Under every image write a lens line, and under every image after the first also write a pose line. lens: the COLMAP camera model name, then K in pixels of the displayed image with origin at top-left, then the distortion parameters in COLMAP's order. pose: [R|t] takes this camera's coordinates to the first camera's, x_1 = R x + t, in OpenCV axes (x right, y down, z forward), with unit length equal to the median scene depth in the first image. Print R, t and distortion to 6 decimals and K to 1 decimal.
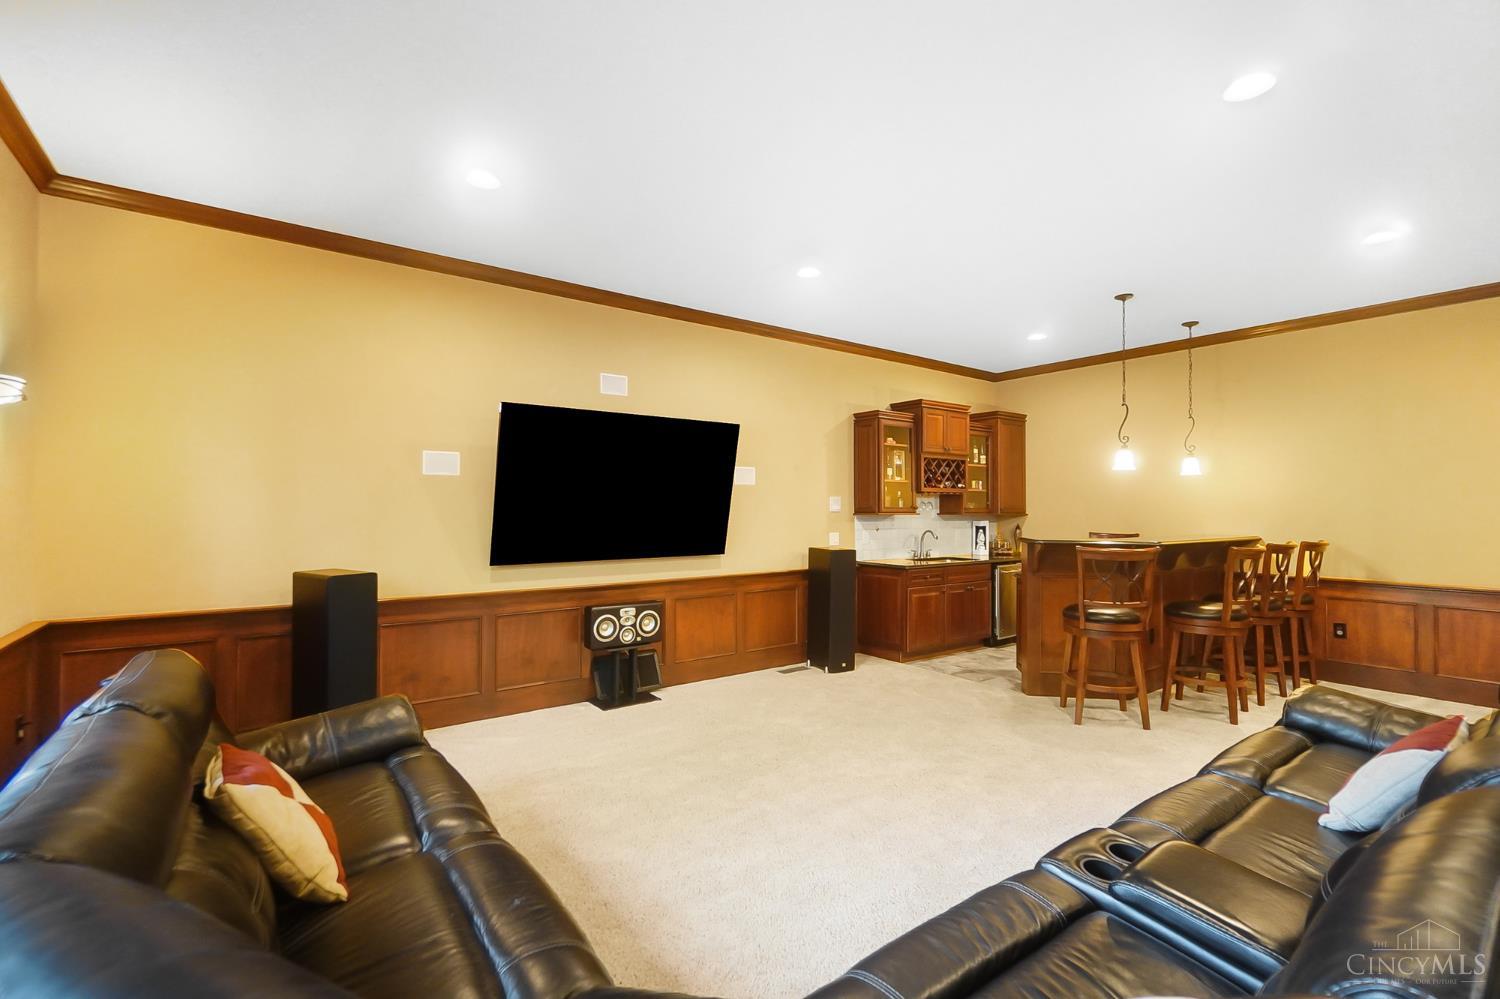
lens RADIAL K [[658.8, 0, 755.4], [0, 658.8, 502.6], [0, 0, 1]] dist [-0.002053, -0.001209]
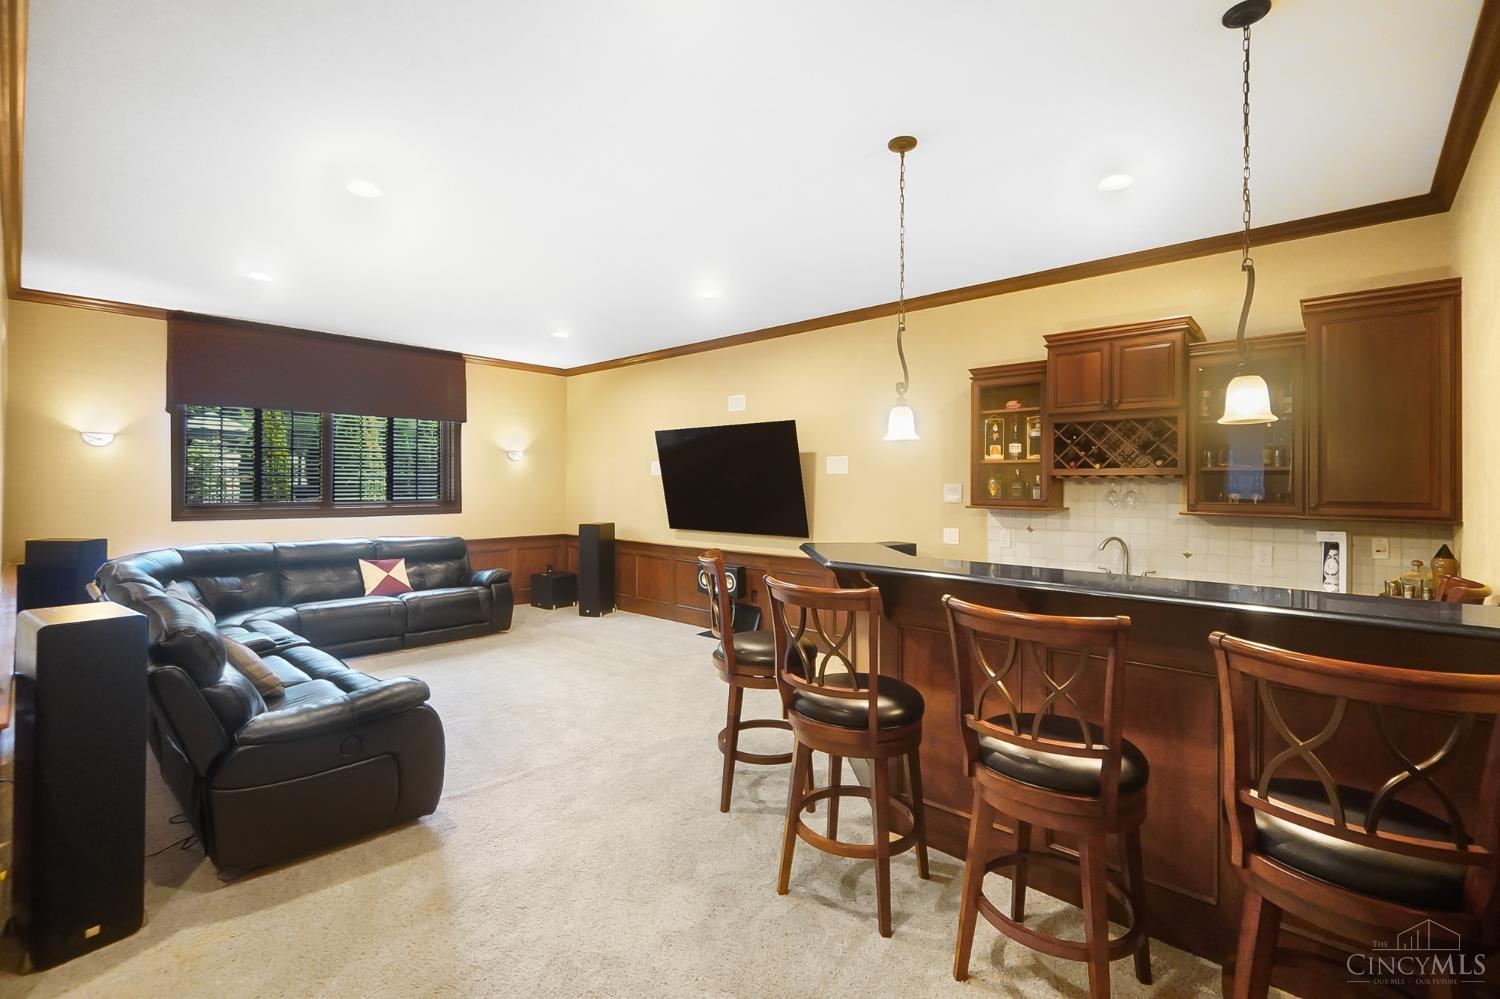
lens RADIAL K [[658.8, 0, 750.5], [0, 658.8, 490.1], [0, 0, 1]] dist [-0.002053, -0.001209]
pose [[0.215249, 0.003019, -0.976555, 0.853274], [0.000172, 0.999995, 0.003129, -0.004098], [0.976559, -0.000841, 0.215247, 0.572708]]
